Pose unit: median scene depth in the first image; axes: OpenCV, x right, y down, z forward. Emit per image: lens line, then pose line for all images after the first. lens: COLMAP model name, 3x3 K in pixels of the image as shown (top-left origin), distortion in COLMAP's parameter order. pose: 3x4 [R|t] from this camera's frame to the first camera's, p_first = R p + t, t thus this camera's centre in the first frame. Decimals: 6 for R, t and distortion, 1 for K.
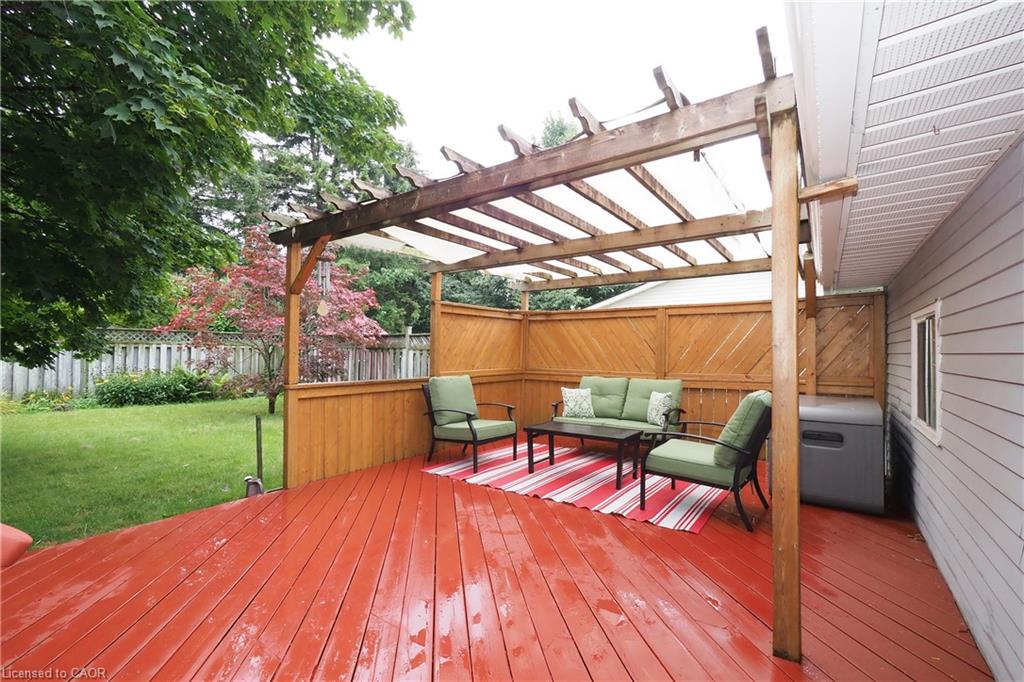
lens RADIAL K [[442.7, 0, 511.5], [0, 442.7, 346.6], [0, 0, 1]] dist [-0.000359, -0.000288]
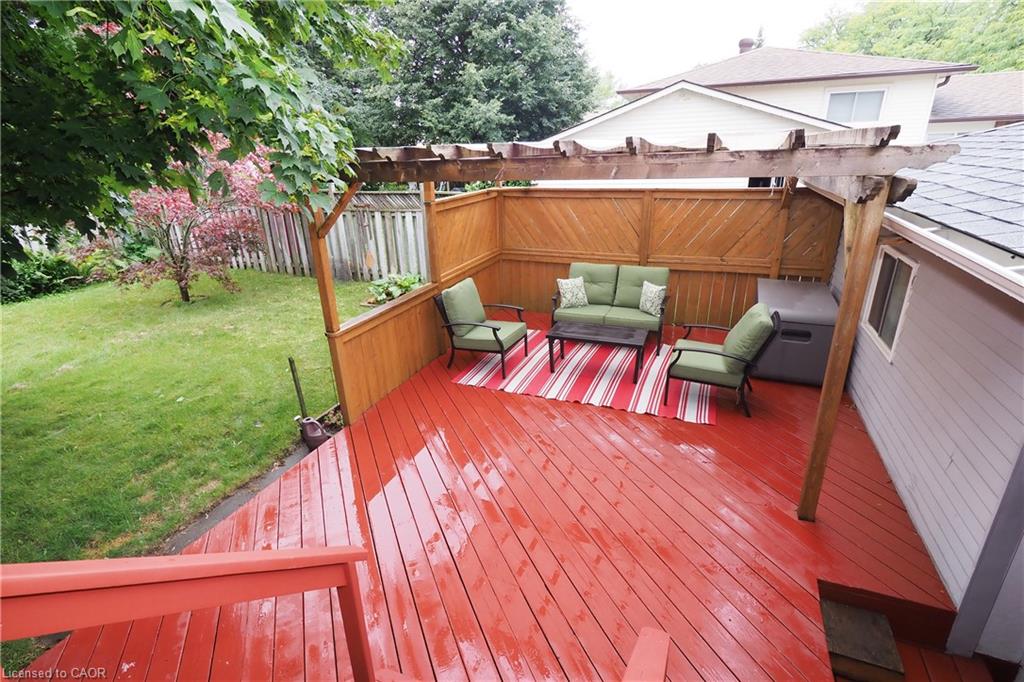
lens RADIAL K [[492.2, 0, 511.5], [0, 492.2, 335.9], [0, 0, 1]] dist [0.001361, 0.000897]
pose [[0.971511, -0.109703, 0.210077, -0.257813], [0.025648, 0.929878, 0.366974, -0.218422], [-0.235604, -0.351131, 0.906200, -0.062393]]
